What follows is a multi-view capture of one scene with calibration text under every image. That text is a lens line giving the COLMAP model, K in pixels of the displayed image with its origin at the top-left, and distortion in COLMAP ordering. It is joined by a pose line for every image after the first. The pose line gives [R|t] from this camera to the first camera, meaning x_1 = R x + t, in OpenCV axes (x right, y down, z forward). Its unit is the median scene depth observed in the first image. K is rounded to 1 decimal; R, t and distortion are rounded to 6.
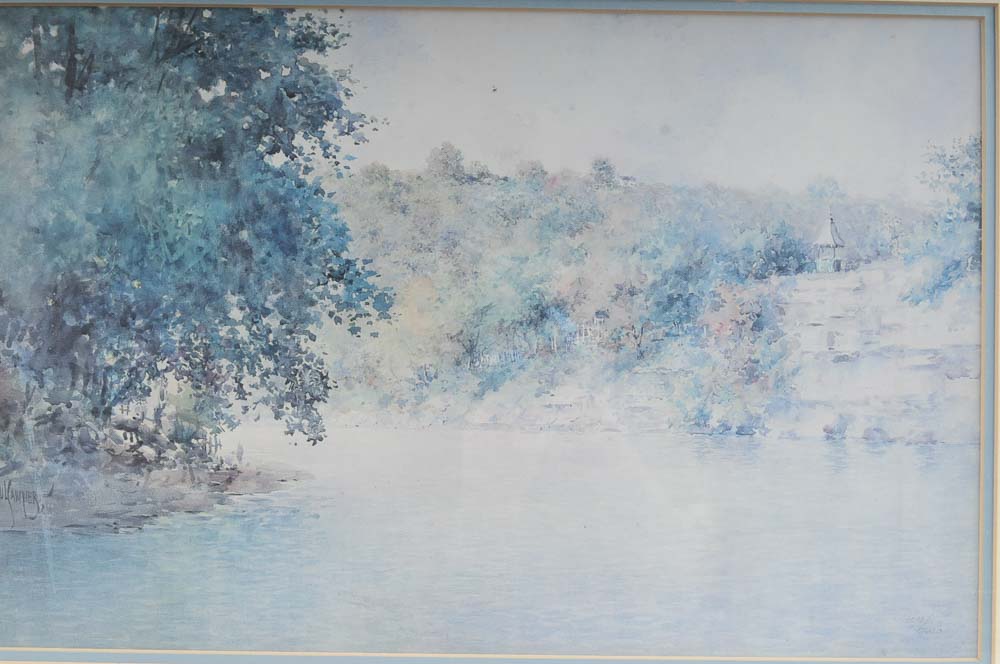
lens RADIAL K [[950.9, 0, 499.7], [0, 950.9, 331.7], [0, 0, 1]] dist [-0.018689, 0.000000]
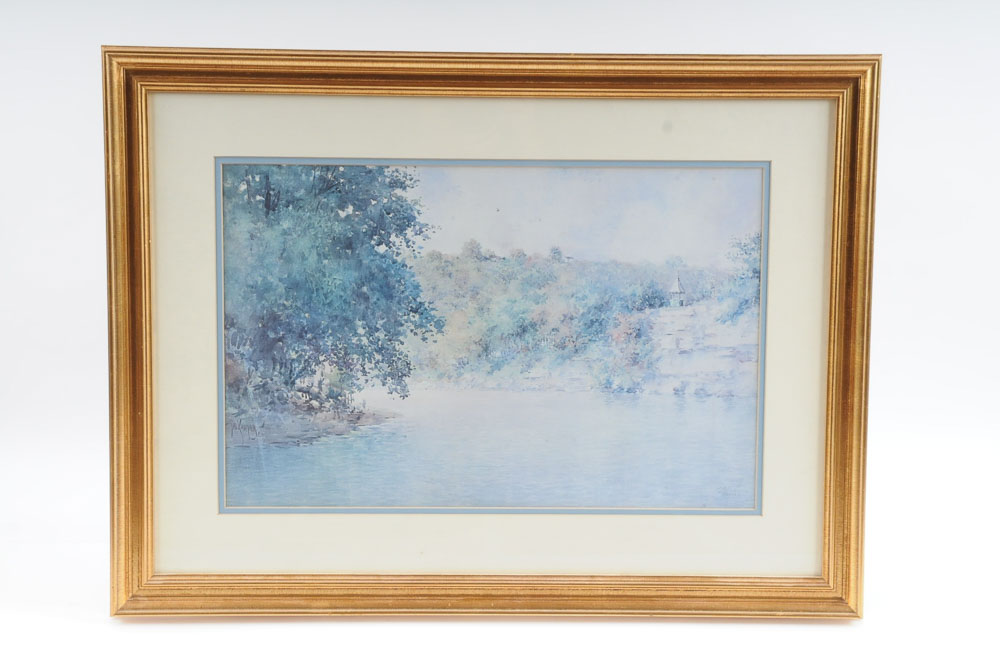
lens RADIAL K [[1914.3, 0, 506.8], [0, 1914.3, 332.3], [0, 0, 1]] dist [0.153245, 0.000000]
pose [[0.999895, -0.006245, 0.013040, -0.038609], [0.004372, 0.990279, 0.139026, -0.541105], [-0.013781, -0.138955, 0.990203, -2.755511]]
